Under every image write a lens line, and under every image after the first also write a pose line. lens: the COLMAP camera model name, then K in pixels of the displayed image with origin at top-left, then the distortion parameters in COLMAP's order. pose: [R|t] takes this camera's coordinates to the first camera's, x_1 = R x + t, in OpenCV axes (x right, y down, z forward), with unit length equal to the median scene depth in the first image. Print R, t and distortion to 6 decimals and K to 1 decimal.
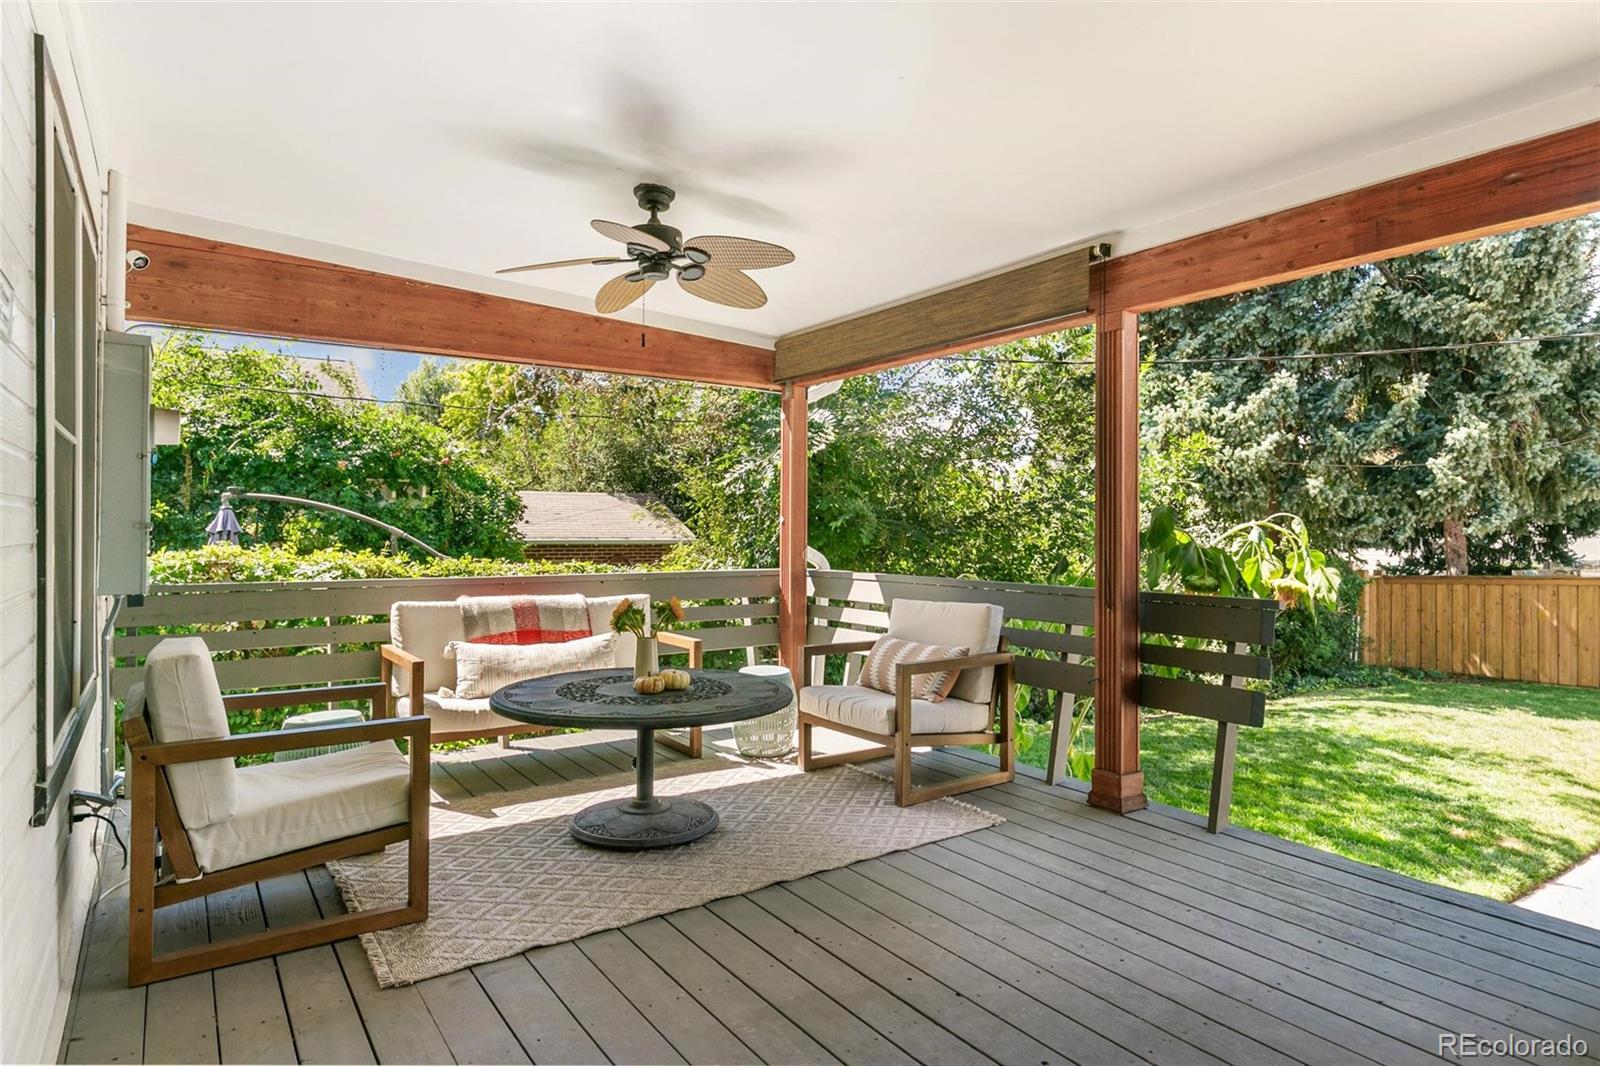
lens RADIAL K [[890.0, 0, 800.0], [0, 890.0, 533.0], [0, 0, 1]] dist [0.001717, 0.000180]
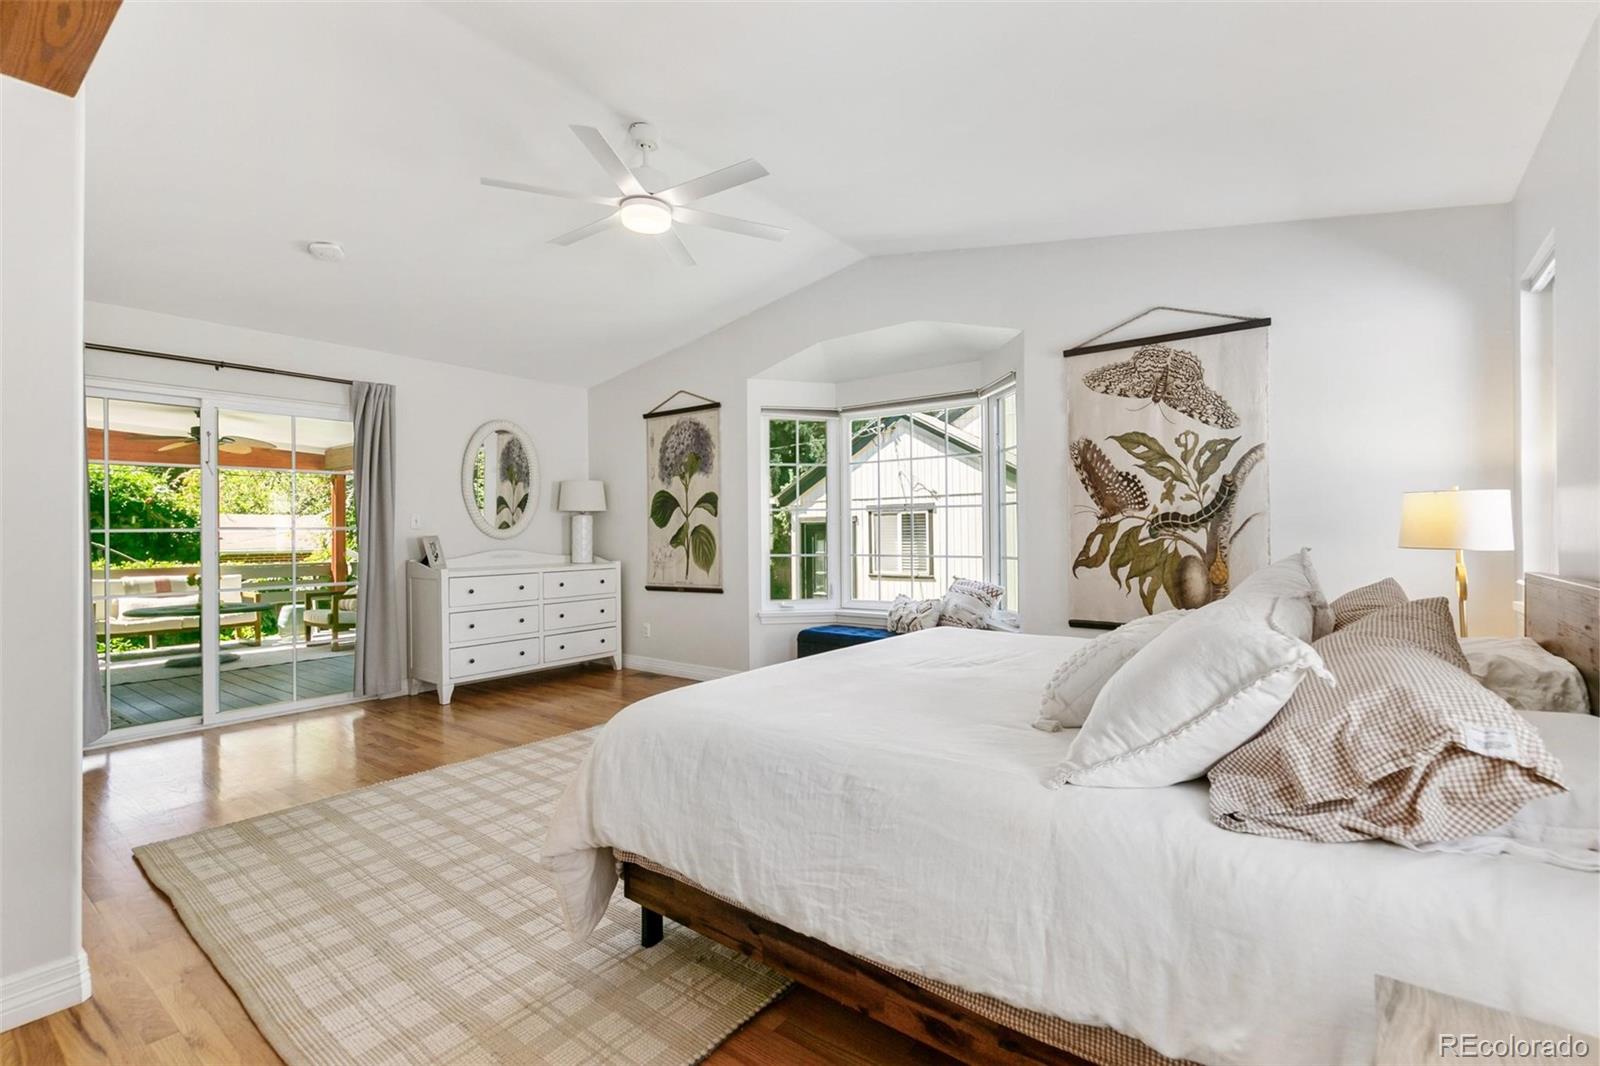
lens RADIAL K [[724.5, 0, 807.8], [0, 724.5, 535.0], [0, 0, 1]] dist [0.008024, -0.000295]
pose [[0.953967, -0.013909, 0.299590, 0.354450], [0.015243, 0.999882, -0.002118, -0.000459], [-0.299525, 0.006587, 0.954066, -0.621590]]
